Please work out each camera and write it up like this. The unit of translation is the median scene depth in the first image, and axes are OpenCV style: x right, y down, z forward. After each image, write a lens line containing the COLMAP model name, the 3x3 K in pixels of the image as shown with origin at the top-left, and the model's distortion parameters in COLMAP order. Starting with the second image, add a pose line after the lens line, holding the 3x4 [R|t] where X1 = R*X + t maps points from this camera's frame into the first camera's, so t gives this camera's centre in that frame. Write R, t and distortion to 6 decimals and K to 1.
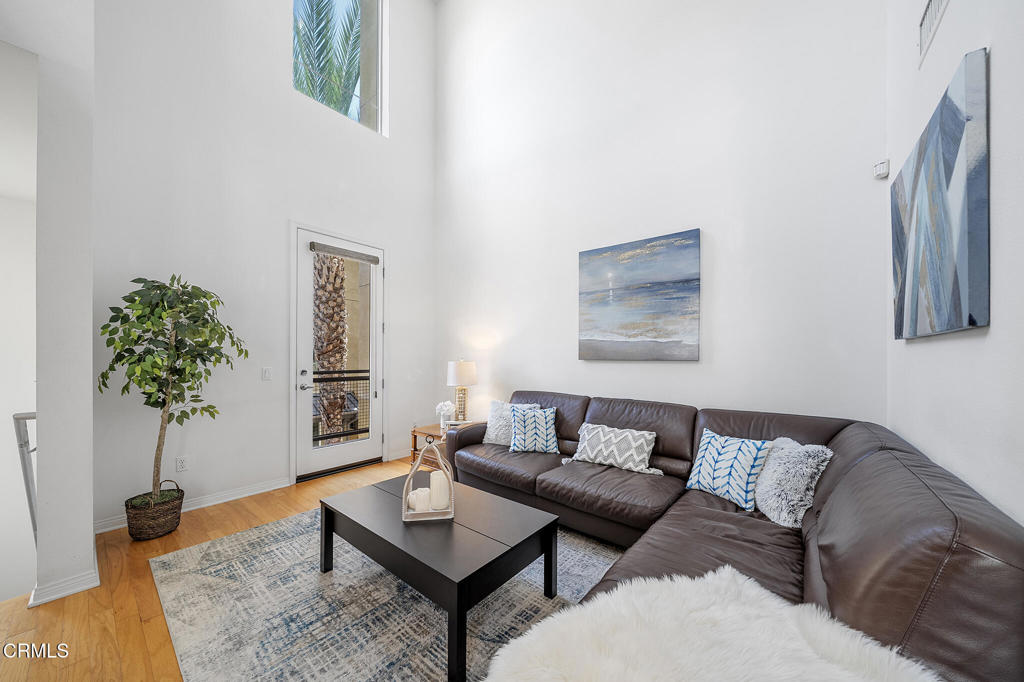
lens RADIAL K [[356.2, 0, 508.4], [0, 356.2, 356.9], [0, 0, 1]] dist [-0.000356, -0.000027]
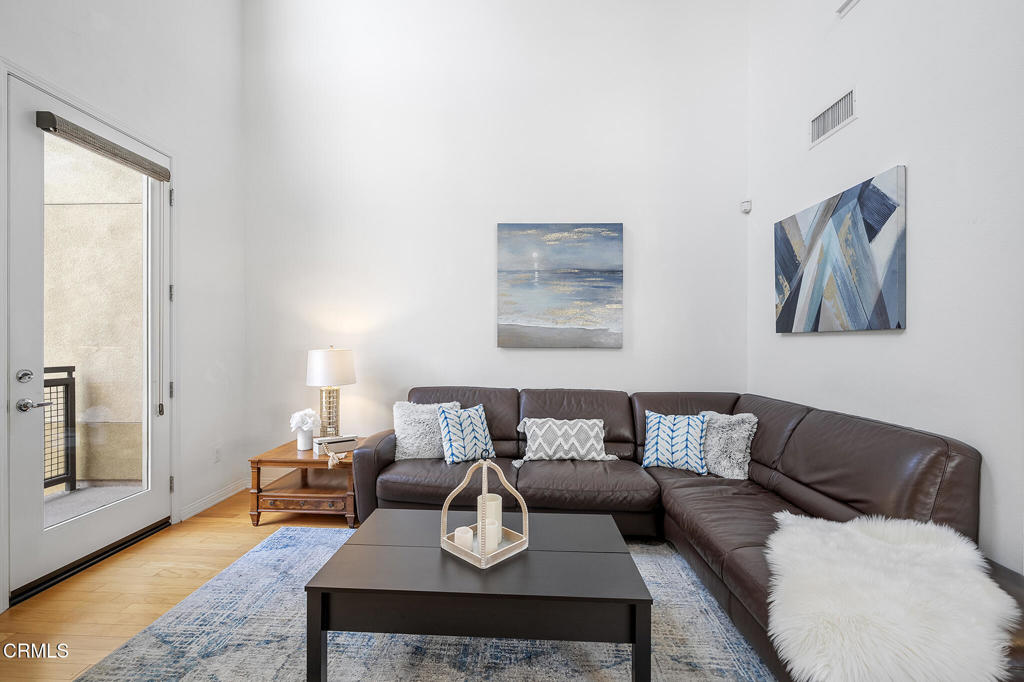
lens RADIAL K [[439.4, 0, 500.7], [0, 439.4, 342.4], [0, 0, 1]] dist [-0.000342, -0.000280]
pose [[0.802381, 0.002144, 0.596809, -0.517680], [-0.002805, 0.999996, 0.000180, -0.005117], [-0.596806, -0.001819, 0.802384, 0.160850]]
